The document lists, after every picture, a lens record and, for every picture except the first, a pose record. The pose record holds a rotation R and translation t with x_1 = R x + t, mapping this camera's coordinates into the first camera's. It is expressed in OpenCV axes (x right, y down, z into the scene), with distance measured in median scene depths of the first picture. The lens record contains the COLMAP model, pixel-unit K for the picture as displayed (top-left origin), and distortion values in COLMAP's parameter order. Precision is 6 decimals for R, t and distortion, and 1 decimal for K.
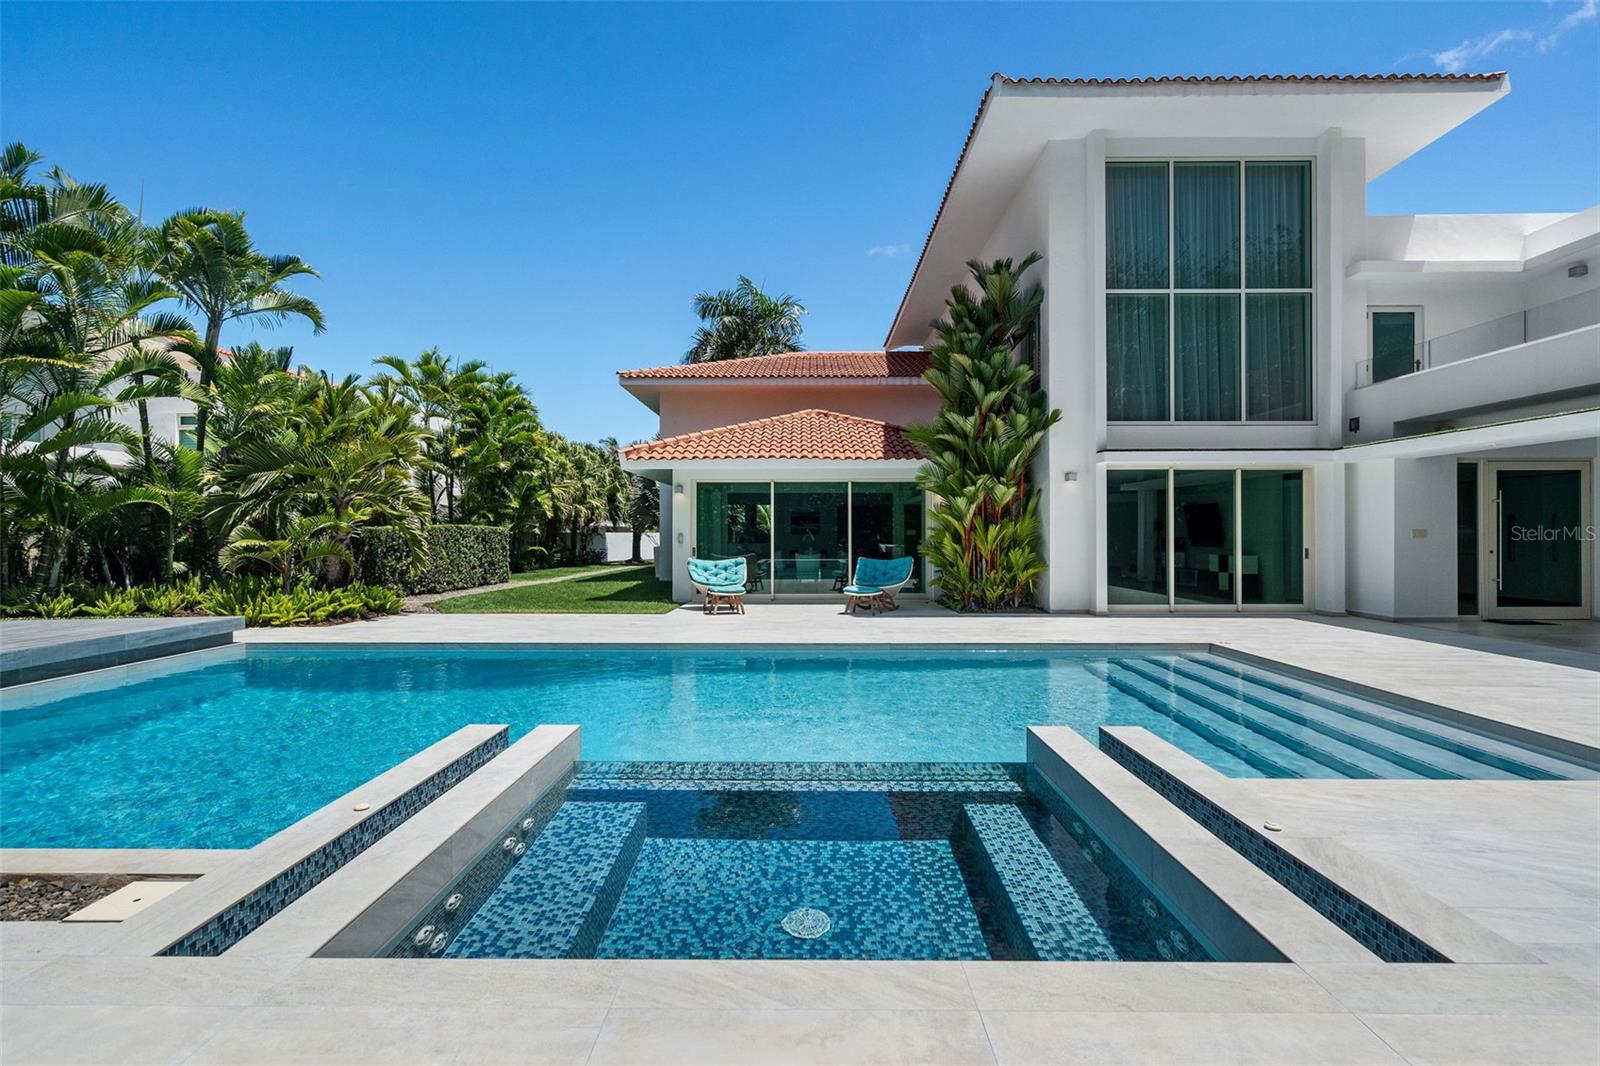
lens RADIAL K [[738.7, 0, 800.0], [0, 738.7, 533.0], [0, 0, 1]] dist [-0.001748, -0.000029]
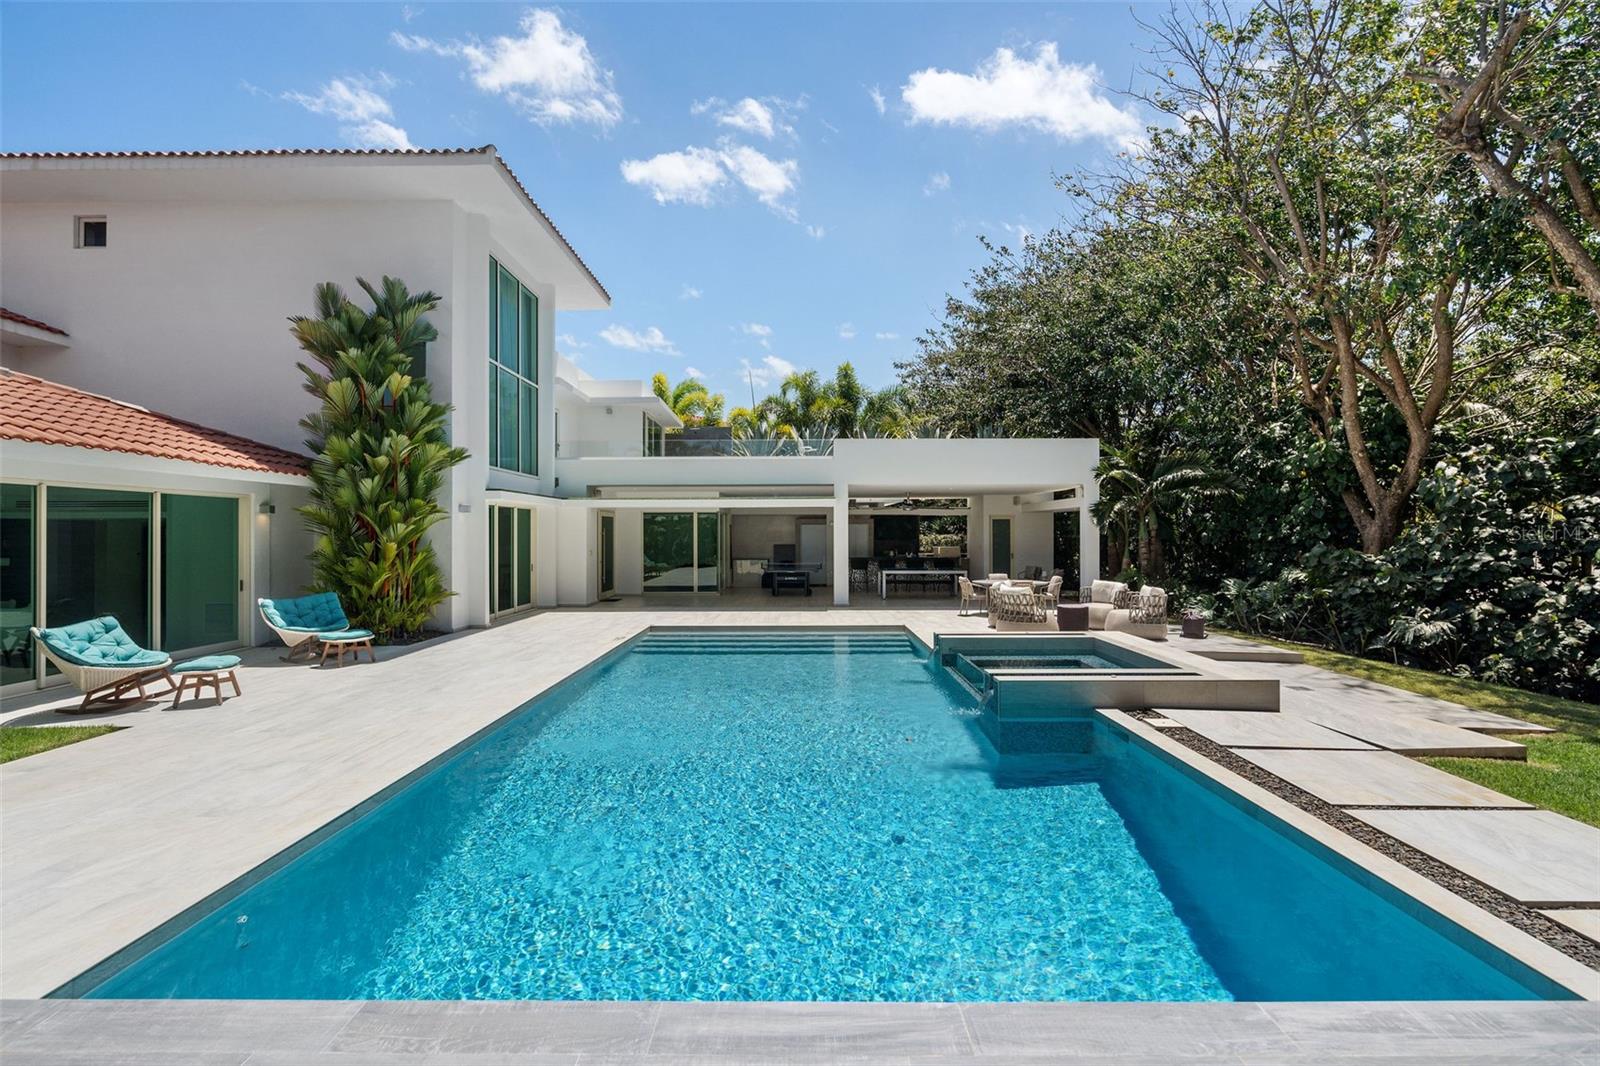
lens RADIAL K [[738.7, 0, 800.0], [0, 738.7, 533.0], [0, 0, 1]] dist [-0.001748, -0.000029]
pose [[-0.010354, 0.003216, 0.999941, -0.761412], [-0.004808, 0.999983, -0.003266, -0.039606], [-0.999935, -0.004842, -0.010338, 0.491464]]
